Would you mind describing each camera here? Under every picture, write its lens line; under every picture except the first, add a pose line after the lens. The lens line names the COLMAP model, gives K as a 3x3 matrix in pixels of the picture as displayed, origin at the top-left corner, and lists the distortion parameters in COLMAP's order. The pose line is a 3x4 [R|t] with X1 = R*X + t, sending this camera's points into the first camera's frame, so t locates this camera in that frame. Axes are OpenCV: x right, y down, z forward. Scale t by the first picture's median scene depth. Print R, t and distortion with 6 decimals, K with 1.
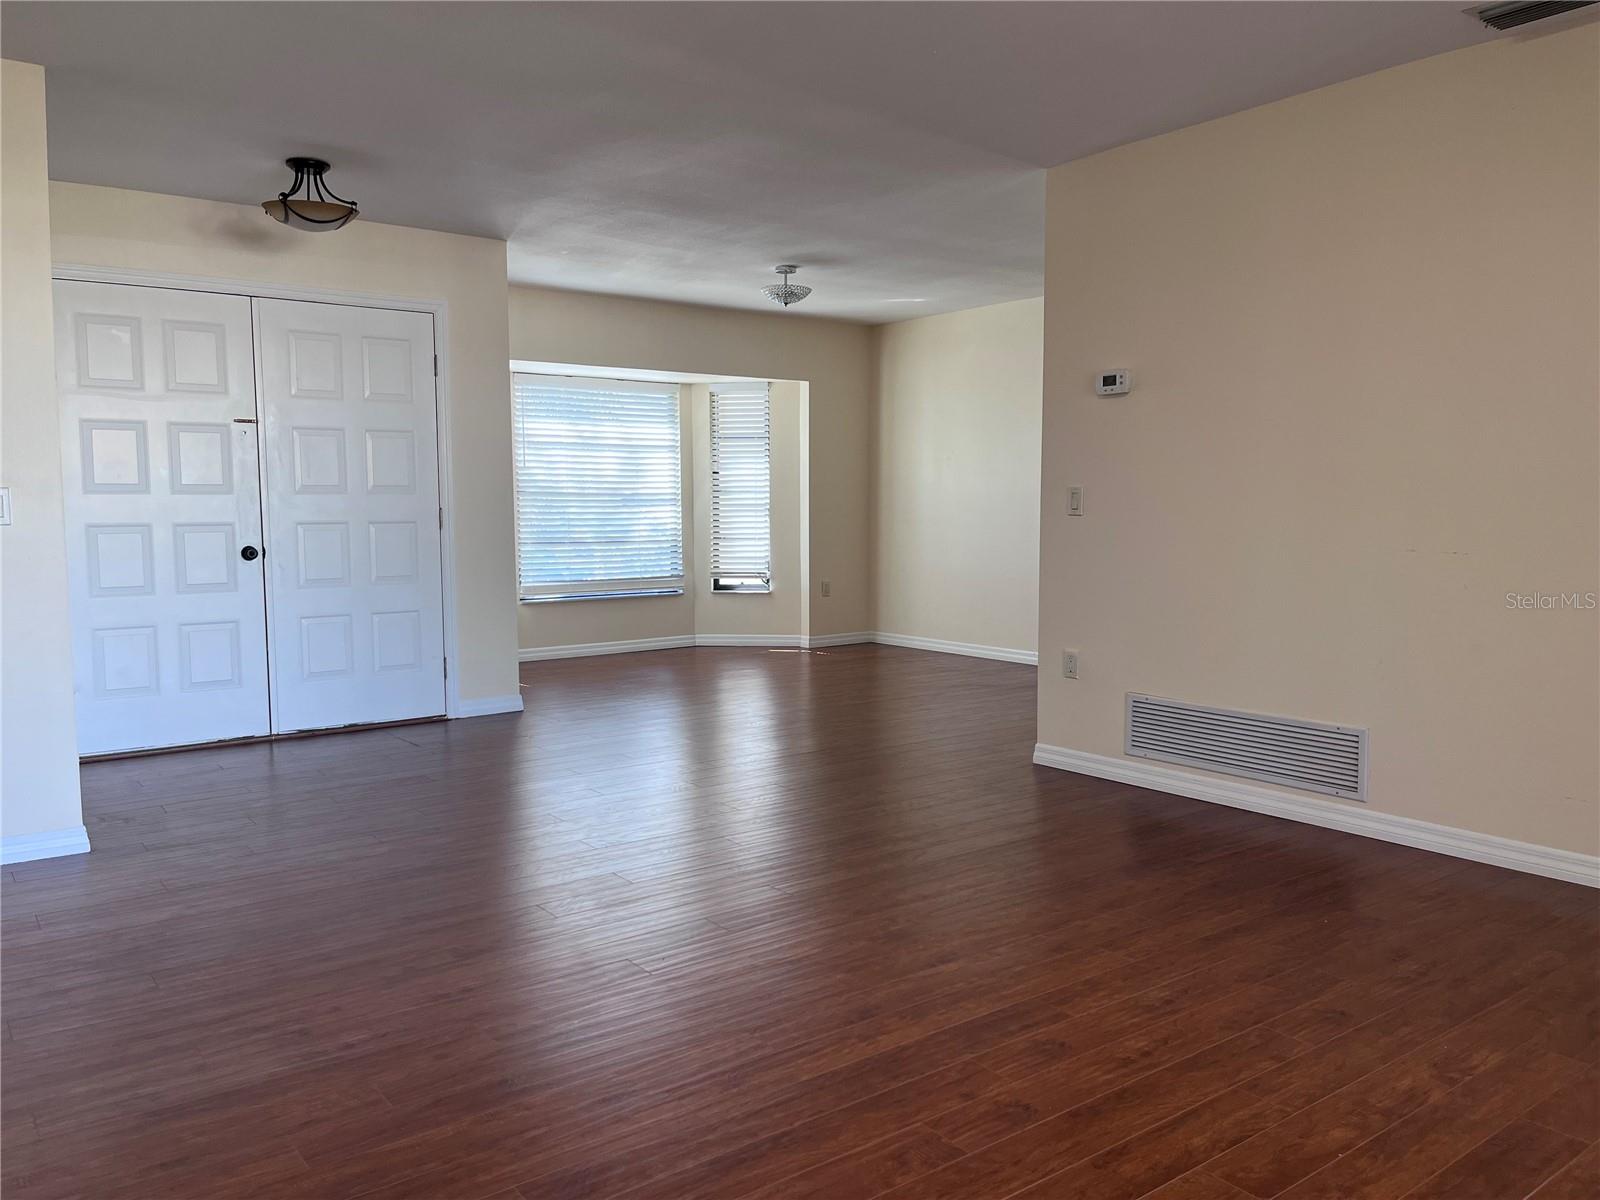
lens RADIAL K [[1232.7, 0, 799.7], [0, 1232.7, 600.7], [0, 0, 1]] dist [0.006397, 0.001408]
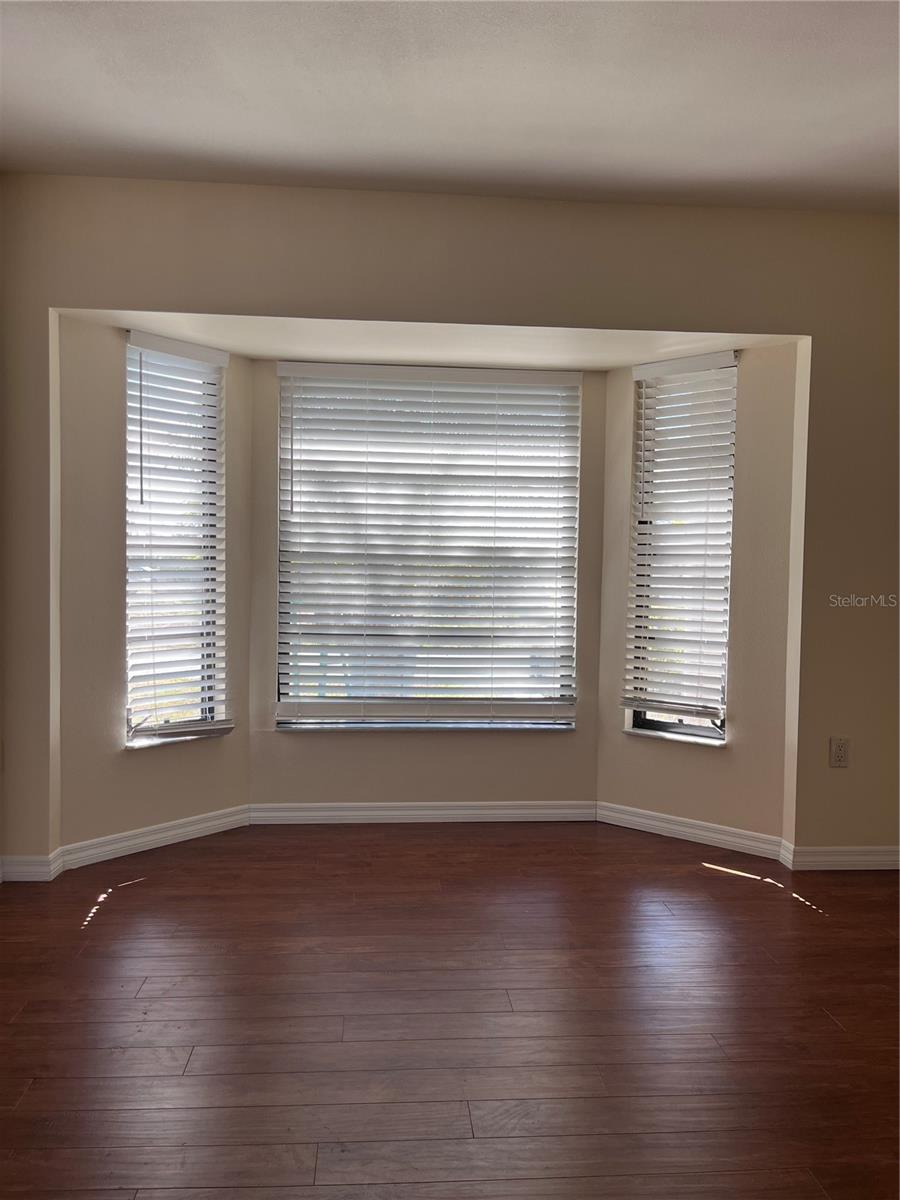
lens RADIAL K [[924.5, 0, 450.8], [0, 924.5, 603.7], [0, 0, 1]] dist [0.006397, 0.001408]
pose [[0.830659, 0.033027, -0.555801, 0.096498], [-0.060046, 0.997731, -0.030454, -0.048628], [0.553534, 0.058671, 0.830758, 0.605029]]
